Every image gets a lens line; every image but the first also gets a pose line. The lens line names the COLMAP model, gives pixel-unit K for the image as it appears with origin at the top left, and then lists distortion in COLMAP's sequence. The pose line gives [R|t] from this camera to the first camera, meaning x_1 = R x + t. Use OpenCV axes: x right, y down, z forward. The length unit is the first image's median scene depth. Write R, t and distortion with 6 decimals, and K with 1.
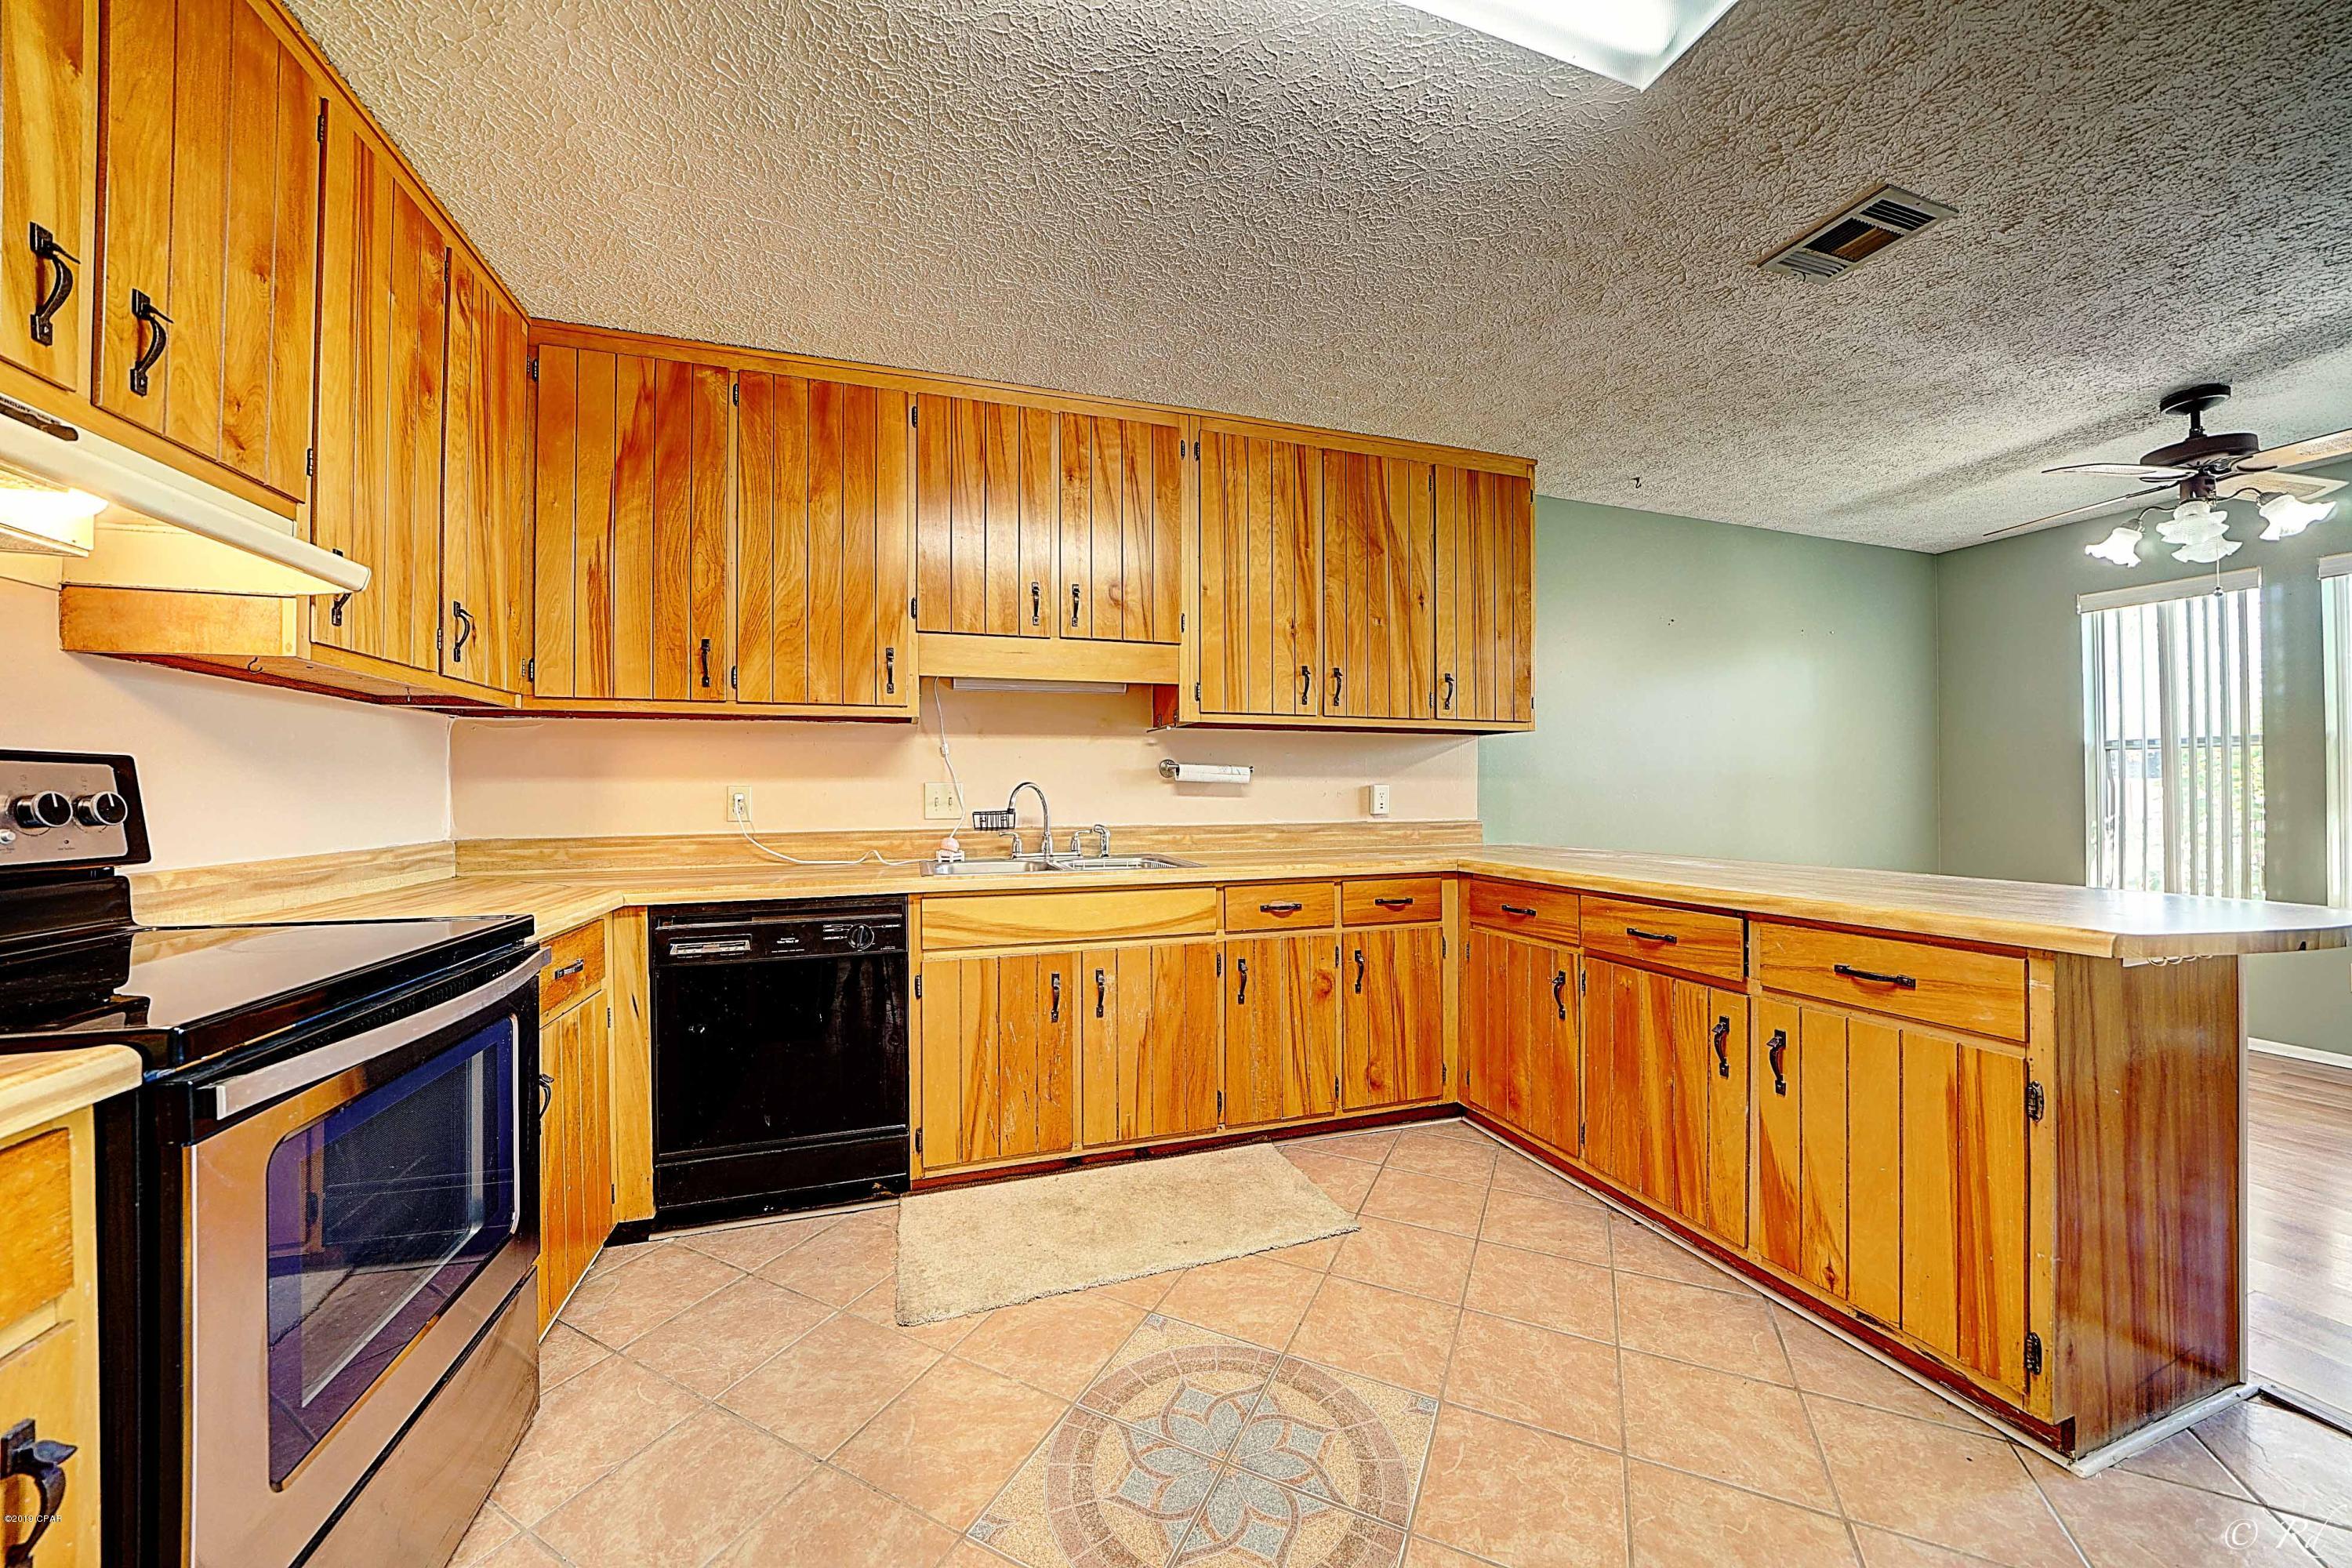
lens RADIAL K [[816.7, 0, 1175.0], [0, 816.7, 784.7], [0, 0, 1]] dist [-0.024514, 0.002469]
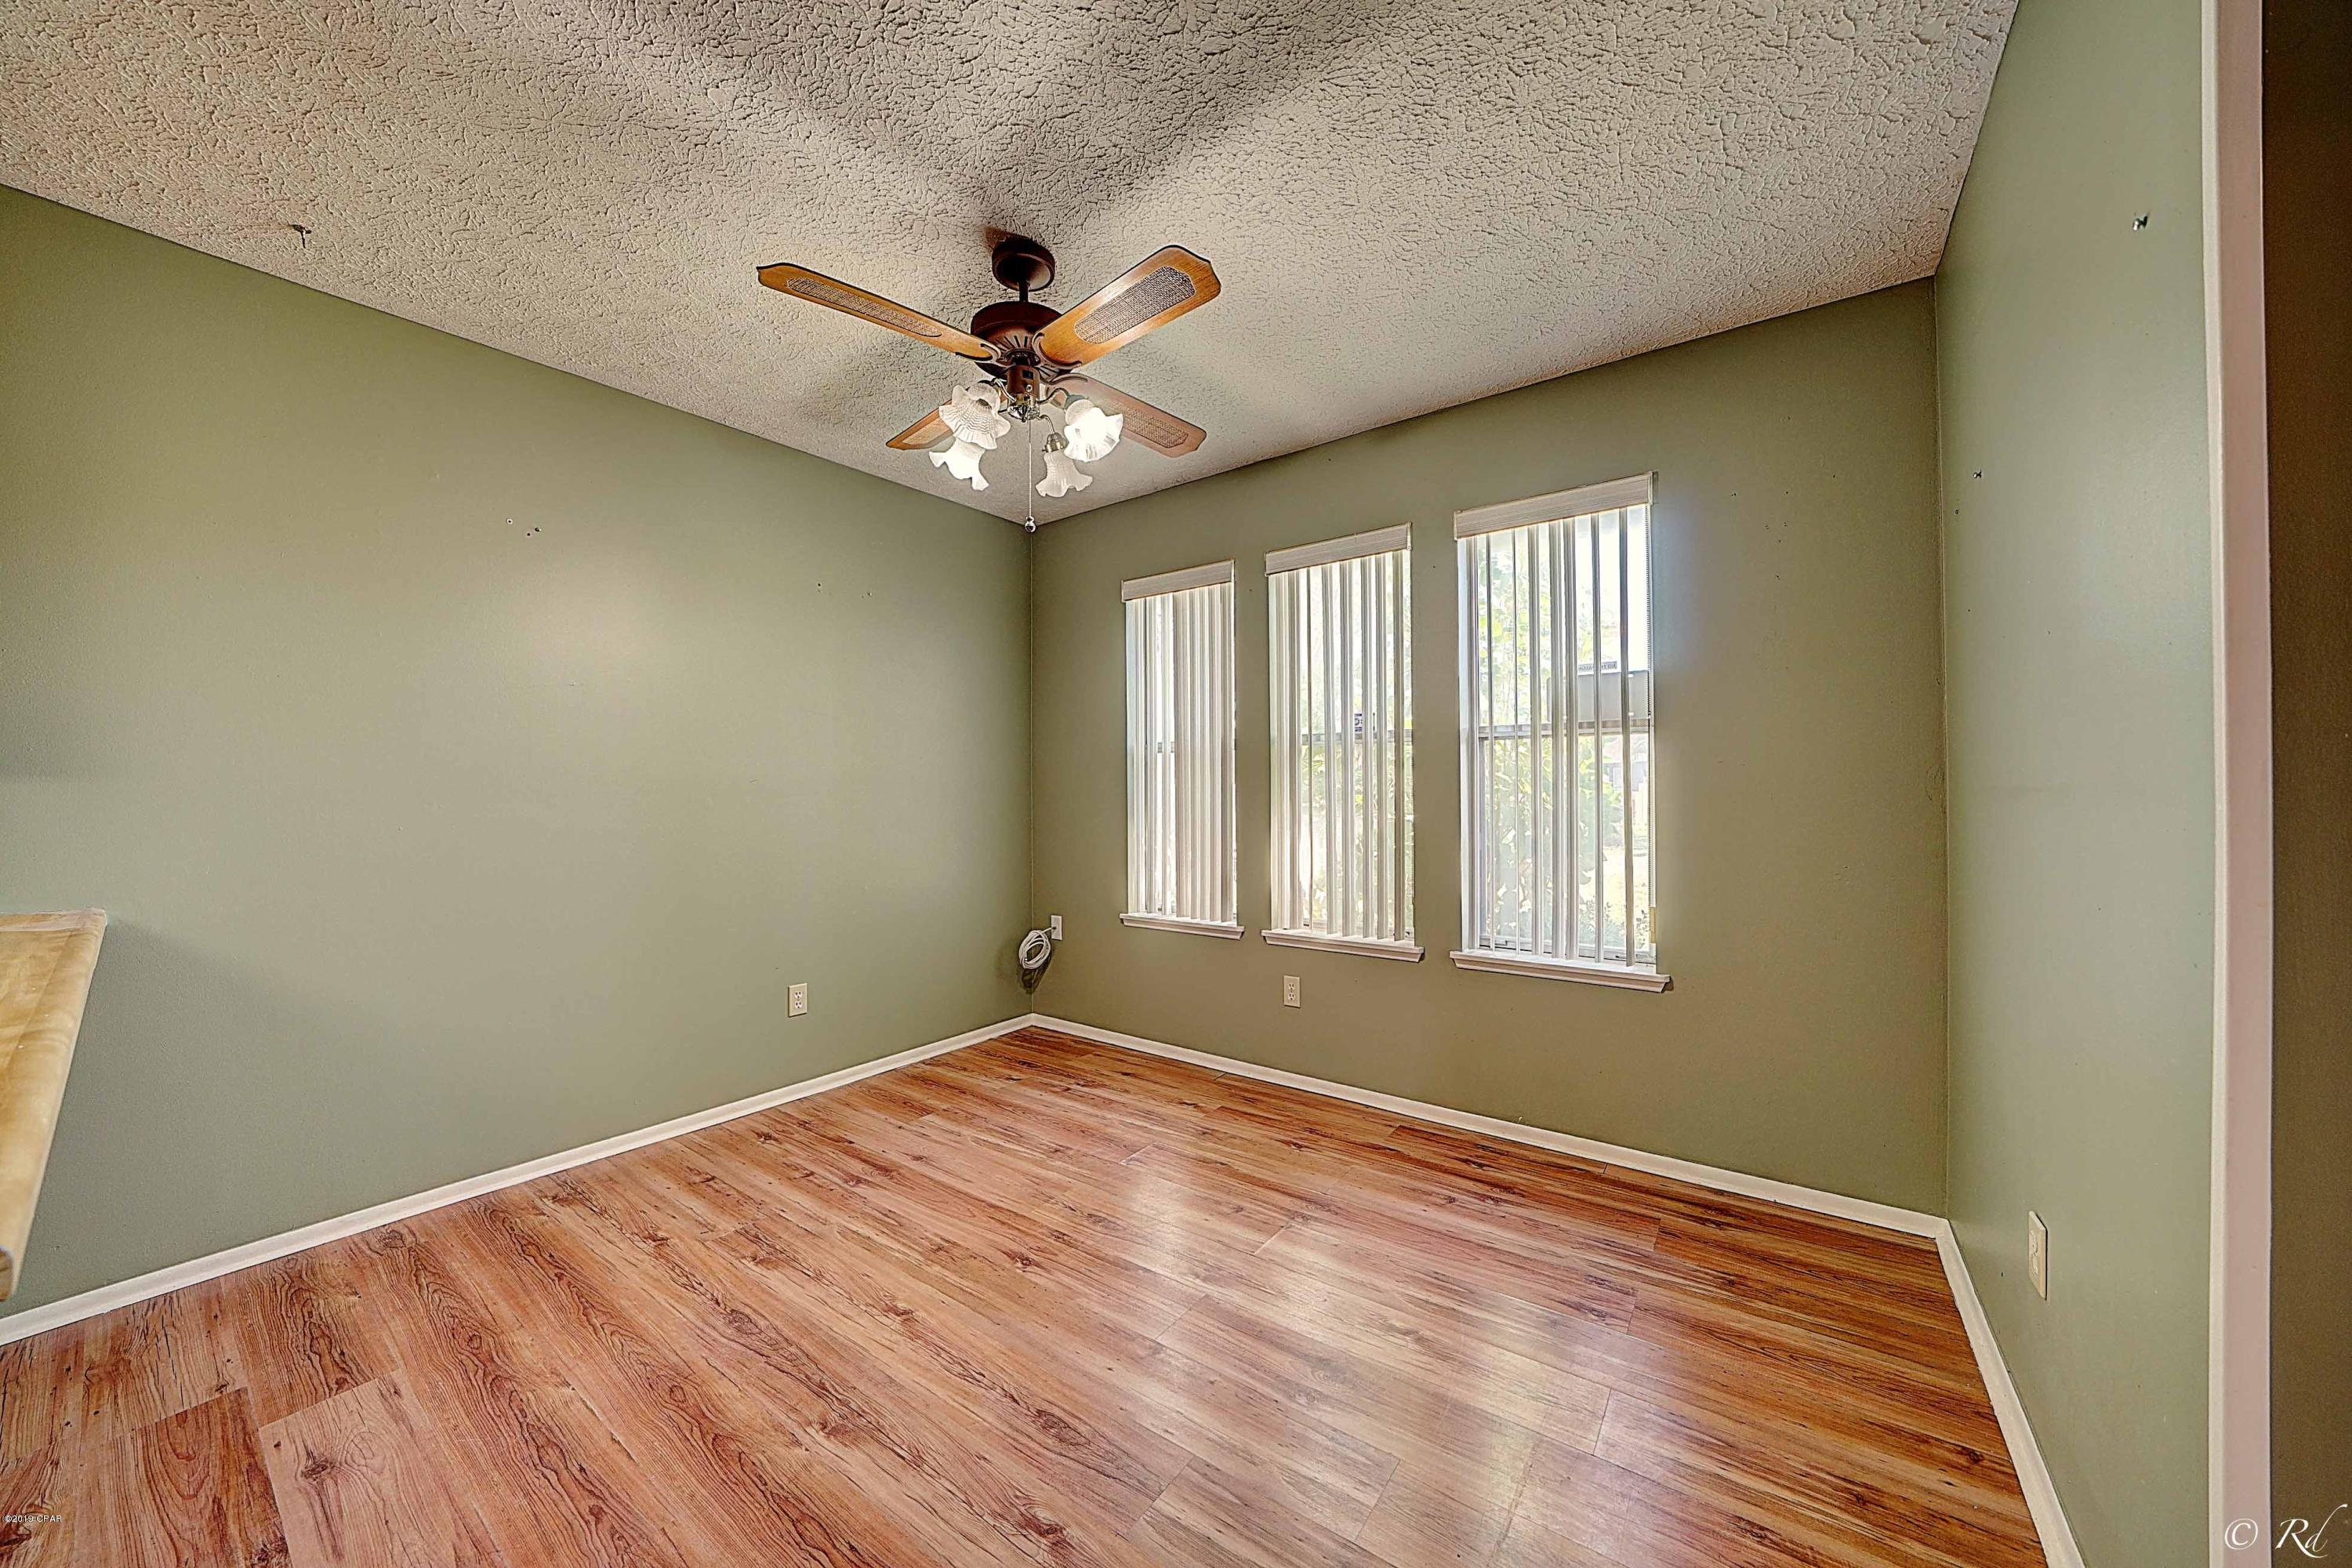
lens RADIAL K [[816.7, 0, 1170.3], [0, 816.7, 780.1], [0, 0, 1]] dist [-0.024514, 0.002469]
pose [[0.827980, 0.008777, 0.560690, 1.183797], [-0.003124, 0.999934, -0.011040, -0.003476], [-0.560750, 0.007389, 0.827952, 0.365263]]
